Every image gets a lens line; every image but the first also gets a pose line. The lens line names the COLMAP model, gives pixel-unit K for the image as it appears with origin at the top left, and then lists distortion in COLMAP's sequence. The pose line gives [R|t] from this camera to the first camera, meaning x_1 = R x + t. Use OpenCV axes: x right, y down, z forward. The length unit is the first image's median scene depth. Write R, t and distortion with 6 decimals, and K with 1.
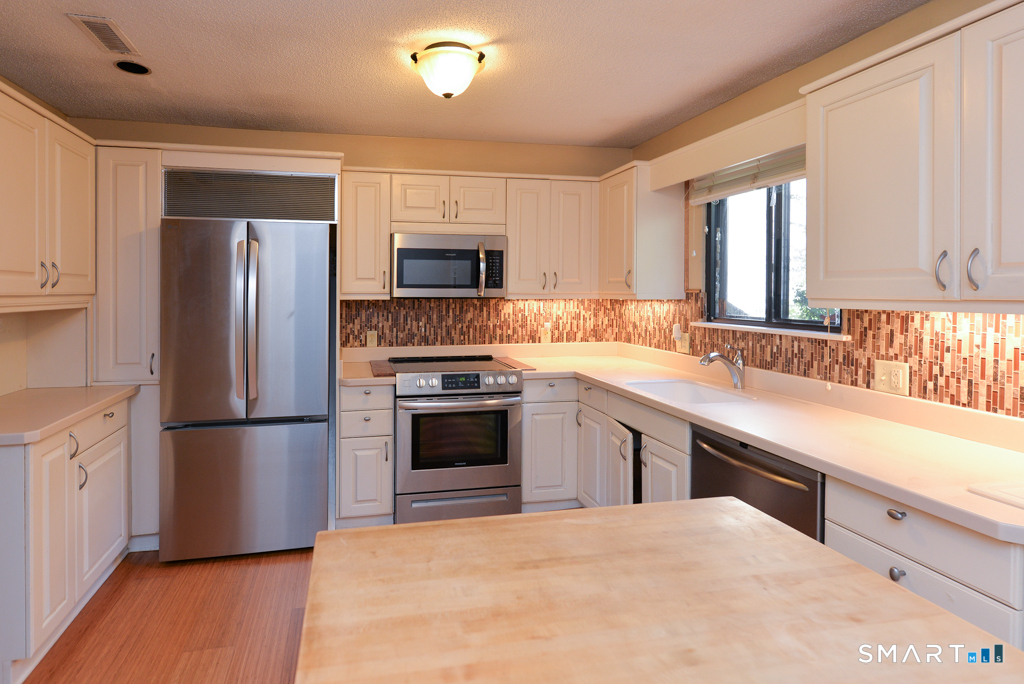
lens RADIAL K [[503.5, 0, 451.7], [0, 503.5, 296.0], [0, 0, 1]] dist [0.000680, -0.000460]
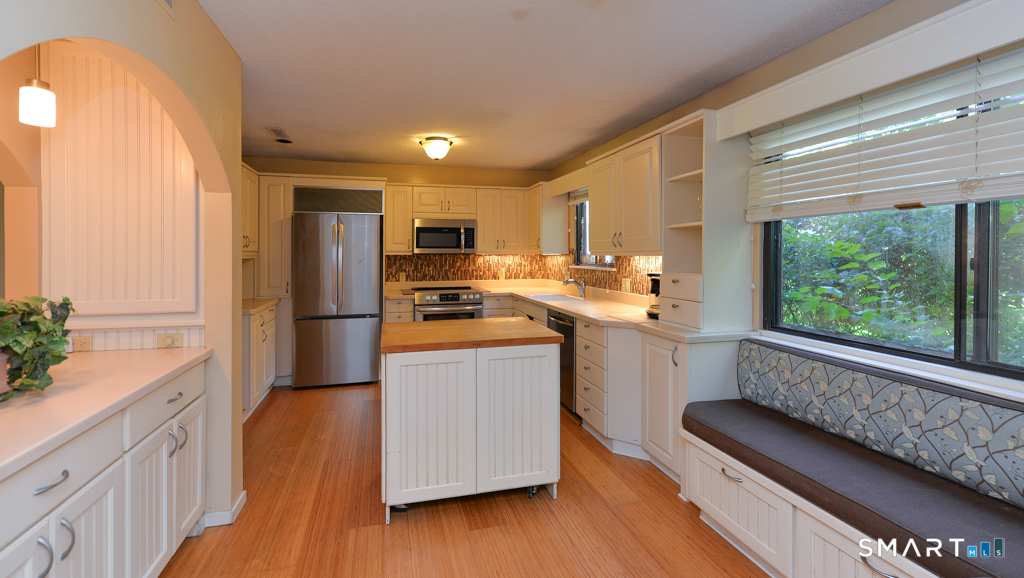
lens RADIAL K [[400.8, 0, 491.1], [0, 400.8, 252.1], [0, 0, 1]] dist [0.001648, 0.000044]
pose [[0.998589, -0.002220, 0.053064, 0.094879], [0.002870, 0.999922, -0.012179, 0.017463], [-0.053033, 0.012314, 0.998517, -0.518718]]
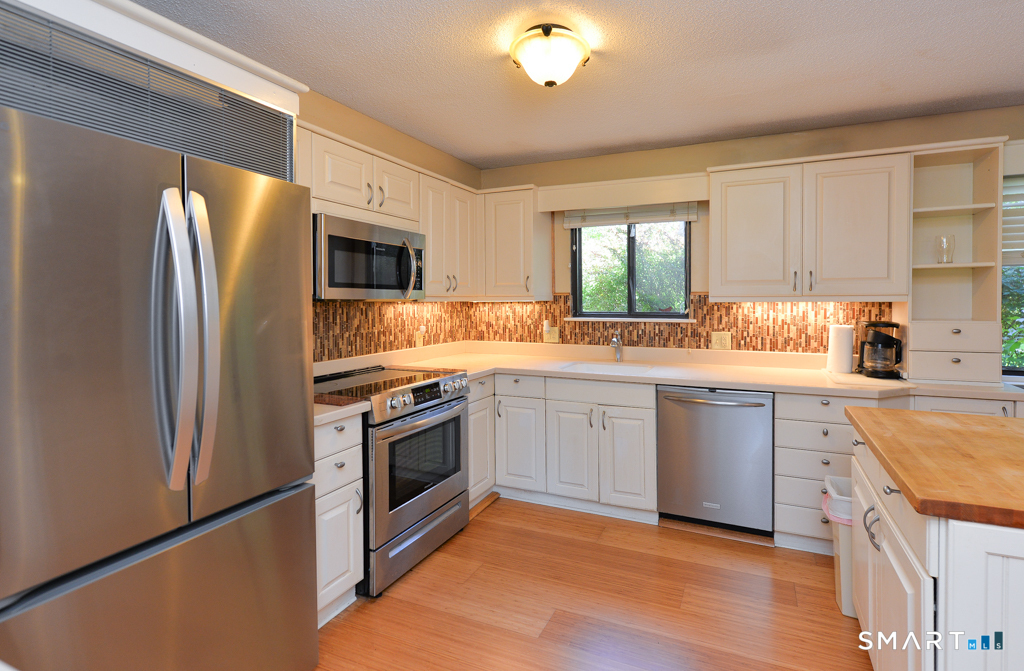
lens RADIAL K [[456.3, 0, 547.9], [0, 456.3, 304.8], [0, 0, 1]] dist [0.009942, 0.000102]
pose [[0.575292, -0.010179, 0.817885, -0.513556], [0.010141, 0.999934, 0.005311, 0.011320], [-0.817885, 0.005239, 0.575358, 0.356146]]
